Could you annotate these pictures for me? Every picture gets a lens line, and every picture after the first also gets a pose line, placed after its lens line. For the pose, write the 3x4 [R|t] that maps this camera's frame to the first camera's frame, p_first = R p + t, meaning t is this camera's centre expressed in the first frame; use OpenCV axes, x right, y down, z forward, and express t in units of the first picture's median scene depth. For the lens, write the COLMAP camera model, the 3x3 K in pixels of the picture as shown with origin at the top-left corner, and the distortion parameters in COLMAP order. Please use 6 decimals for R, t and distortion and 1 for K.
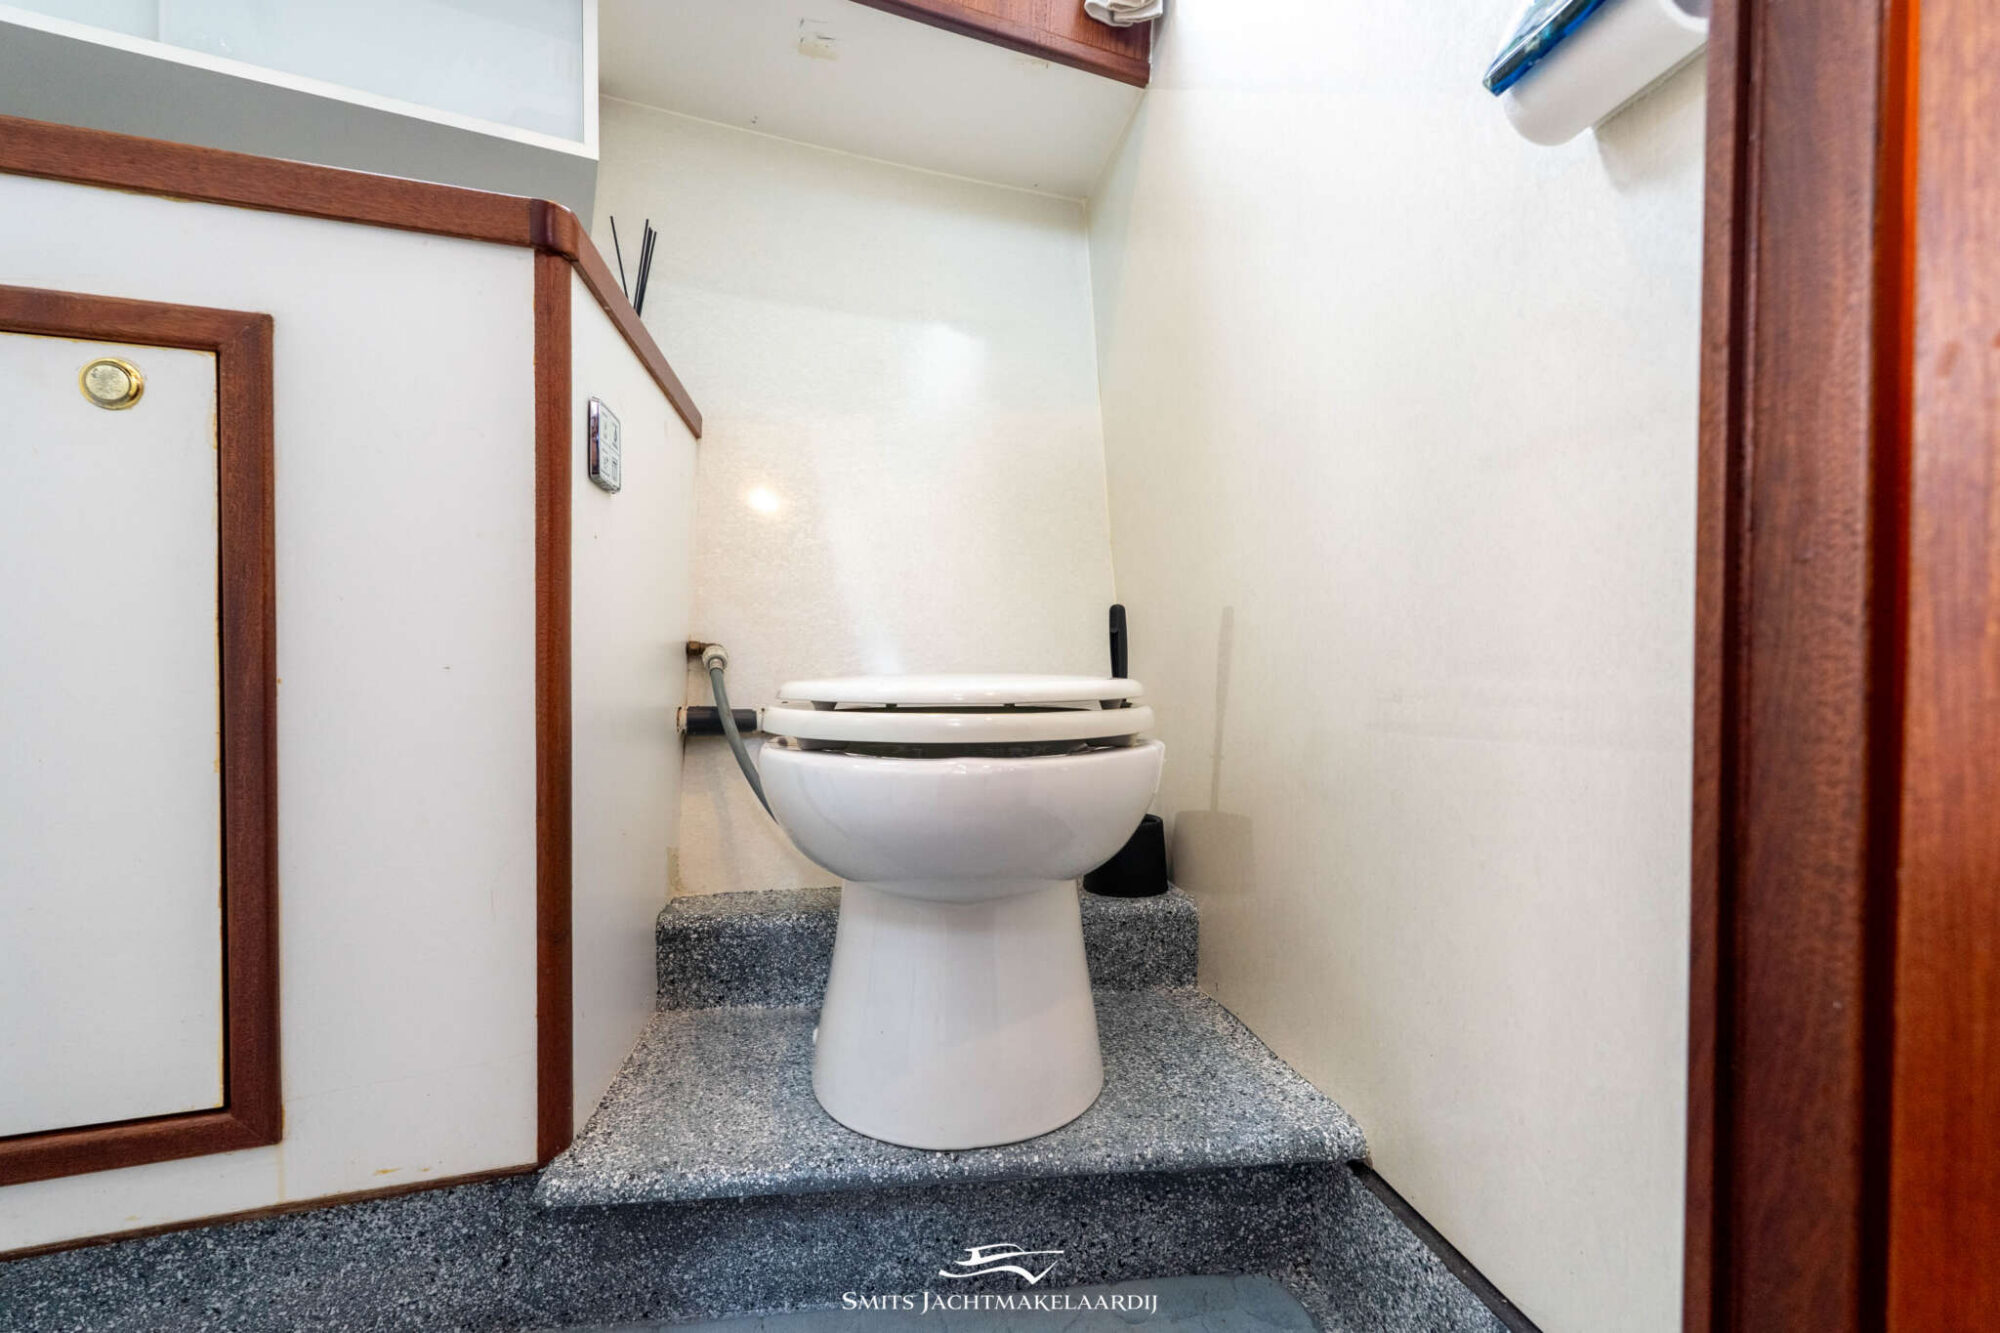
lens RADIAL K [[879.0, 0, 1001.5], [0, 879.0, 670.4], [0, 0, 1]] dist [-0.005616, 0.001473]
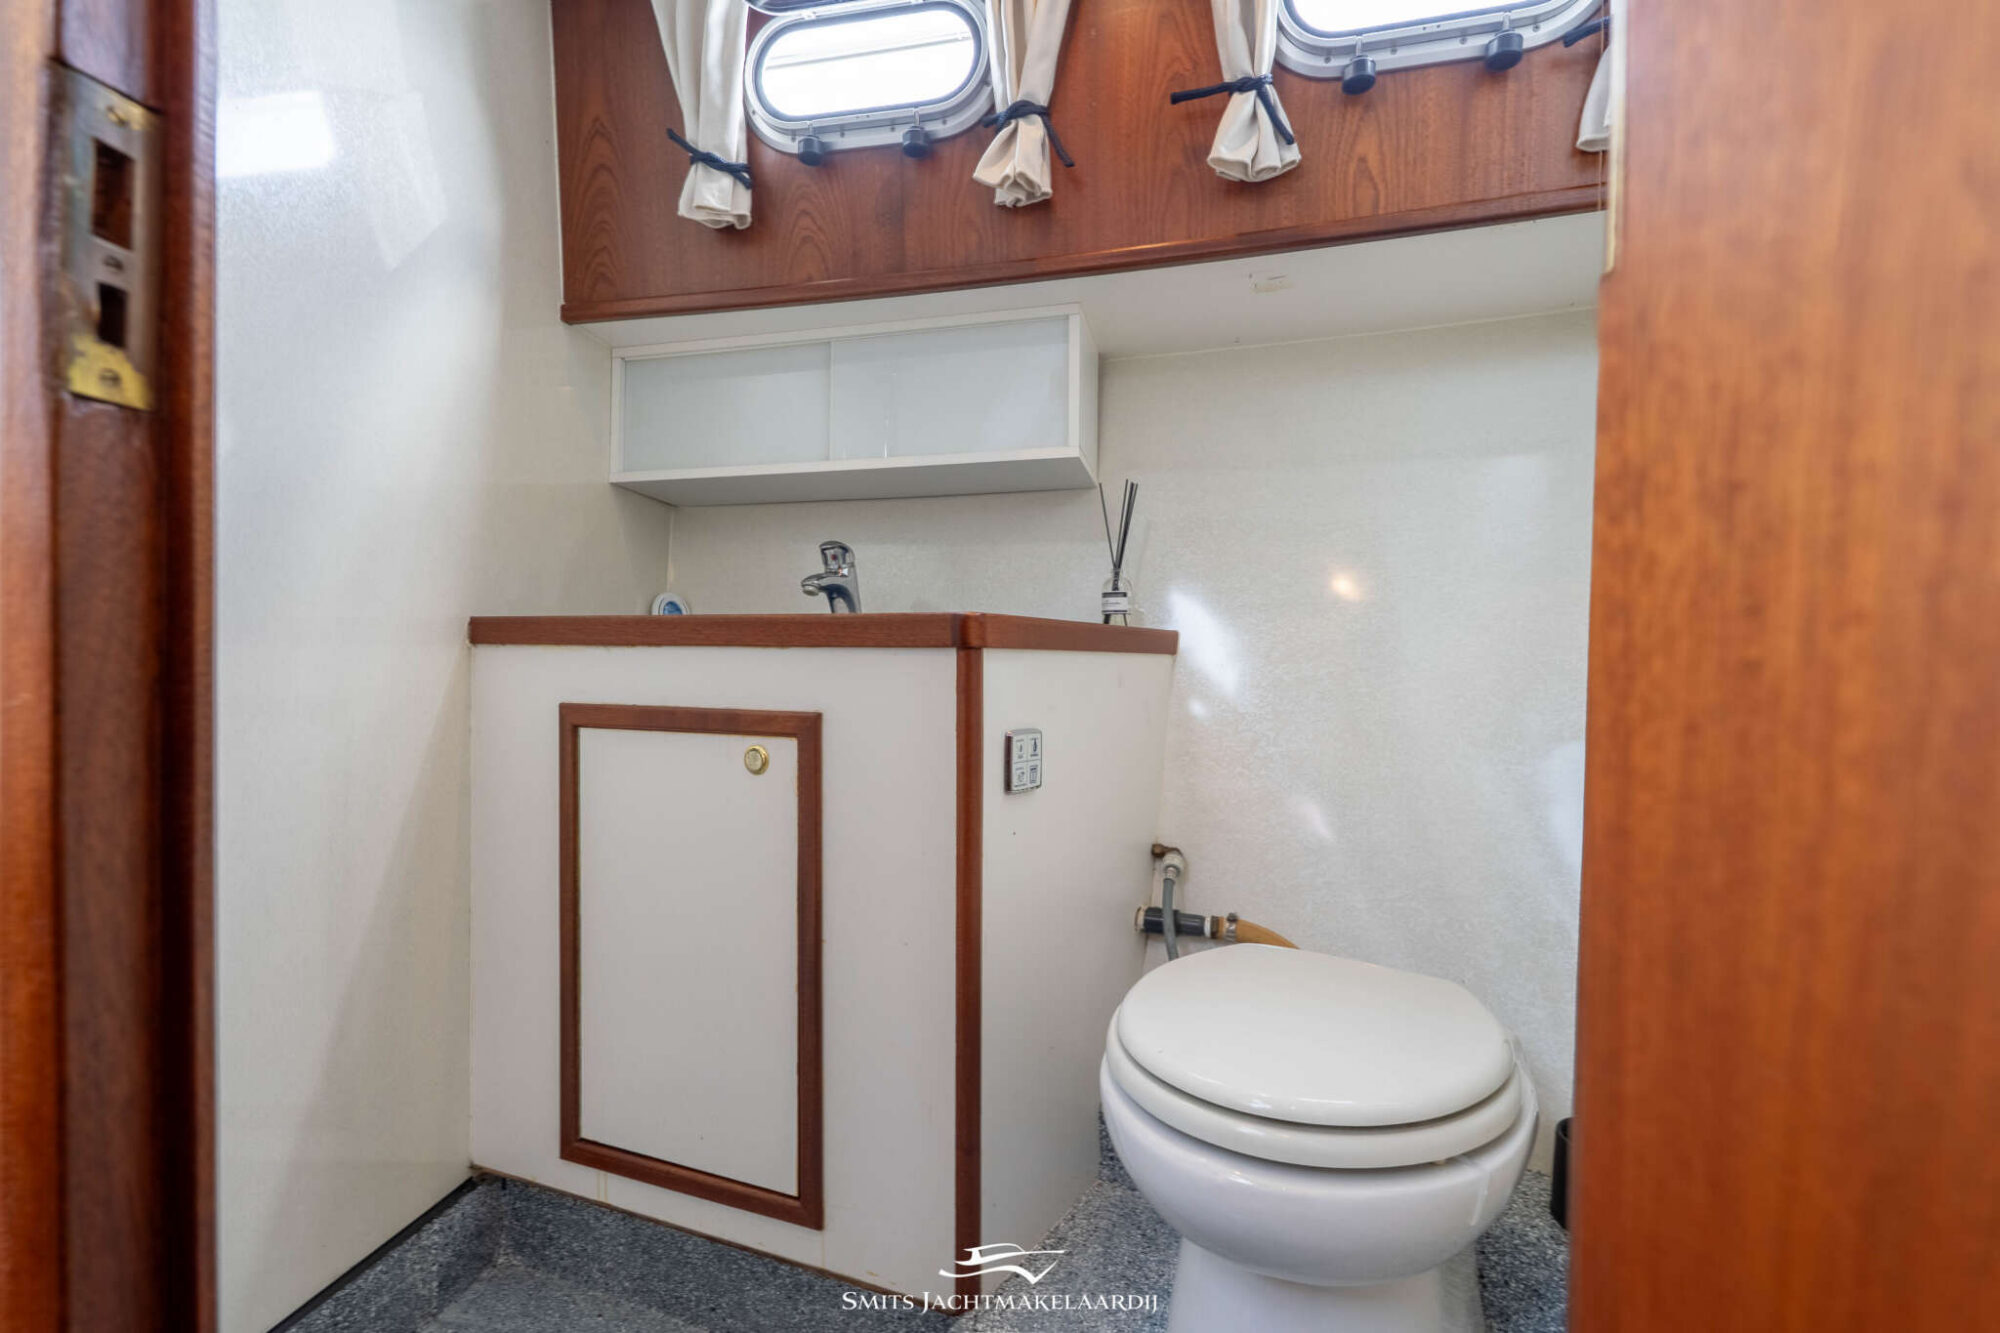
lens RADIAL K [[879.0, 0, 1002.2], [0, 879.0, 664.8], [0, 0, 1]] dist [-0.005616, 0.001473]
pose [[0.749317, 0.006656, -0.662178, 0.415054], [-0.010391, 0.999945, -0.001708, -0.434076], [0.662130, 0.008161, 0.749344, 0.017739]]
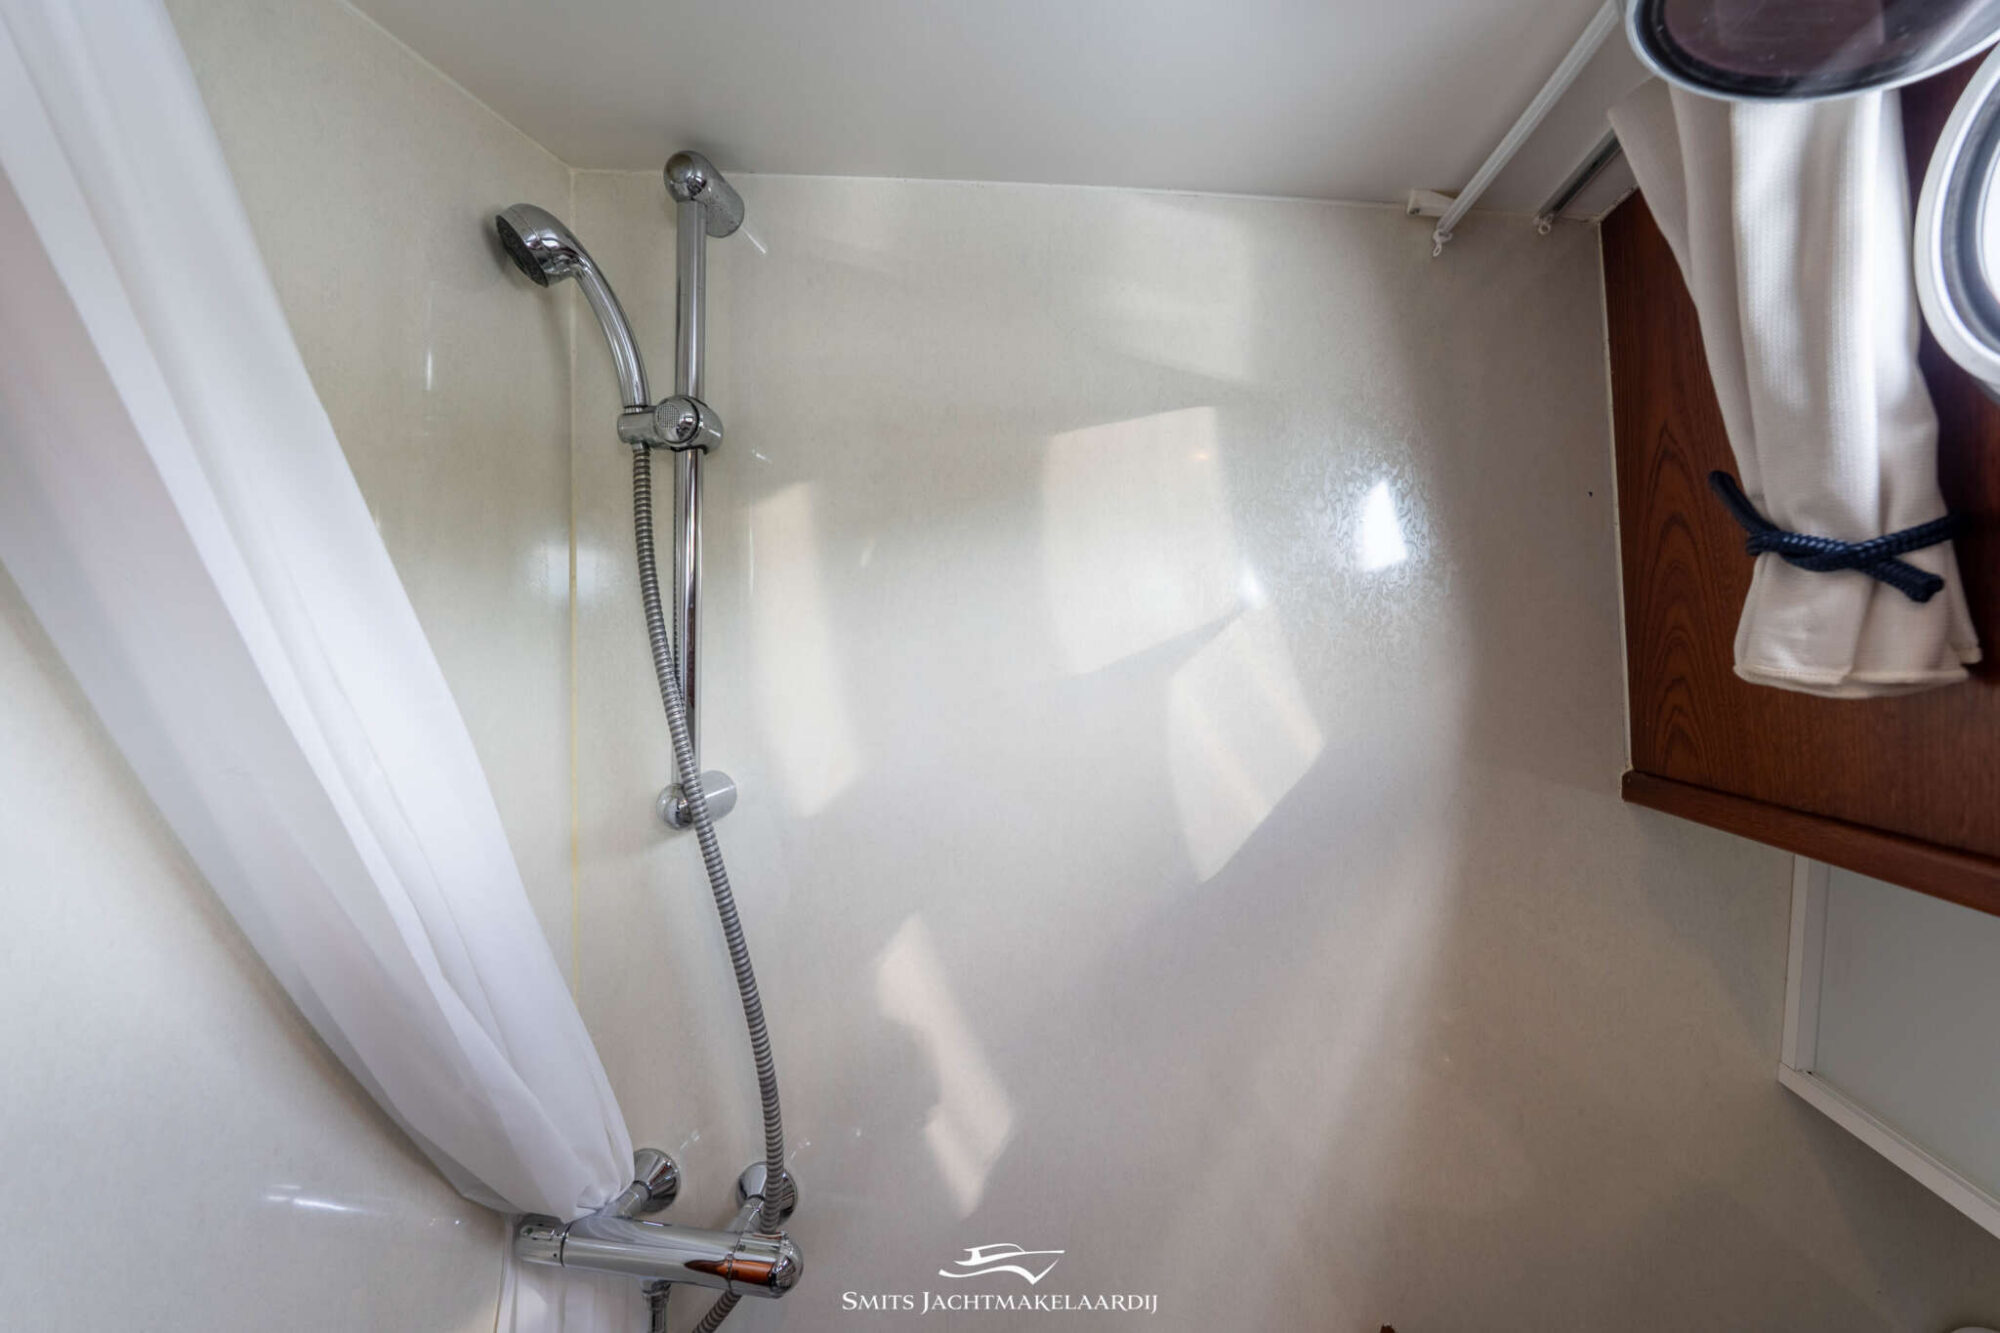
lens RADIAL K [[879.0, 0, 1010.7], [0, 879.0, 669.8], [0, 0, 1]] dist [-0.005616, 0.001473]
pose [[-0.632151, 0.005618, -0.774825, -0.333461], [-0.023642, 0.999368, 0.026535, -1.361965], [0.774485, 0.035093, -0.631618, 0.912550]]
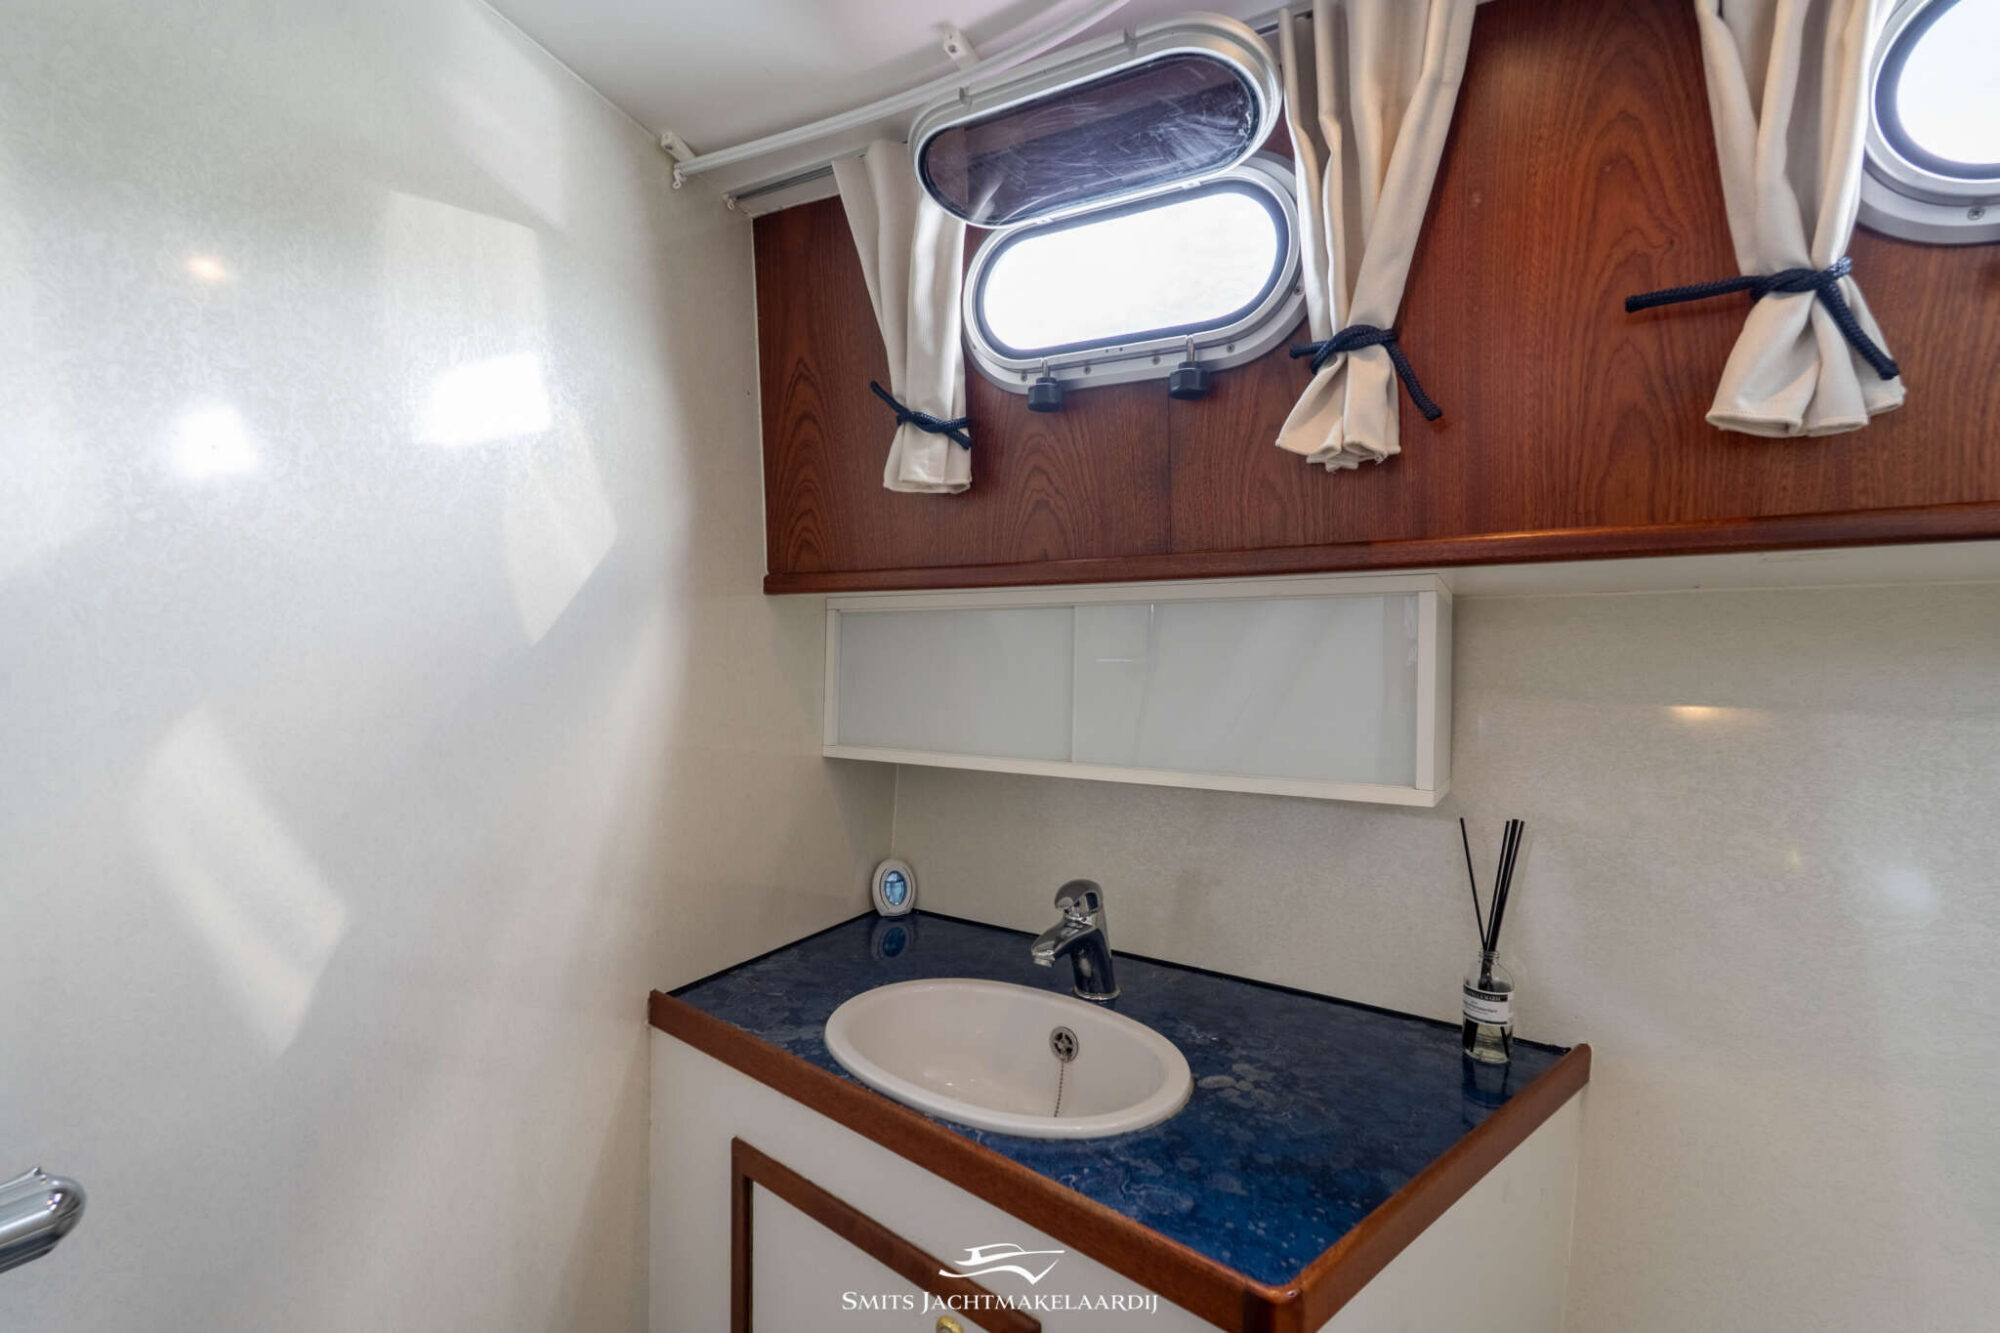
lens RADIAL K [[879.0, 0, 999.9], [0, 879.0, 664.4], [0, 0, 1]] dist [-0.005616, 0.001473]
pose [[0.516498, 0.011253, -0.856215, 0.047031], [-0.018011, 0.999835, 0.002276, -1.071659], [0.856099, 0.014246, 0.516615, 0.345612]]
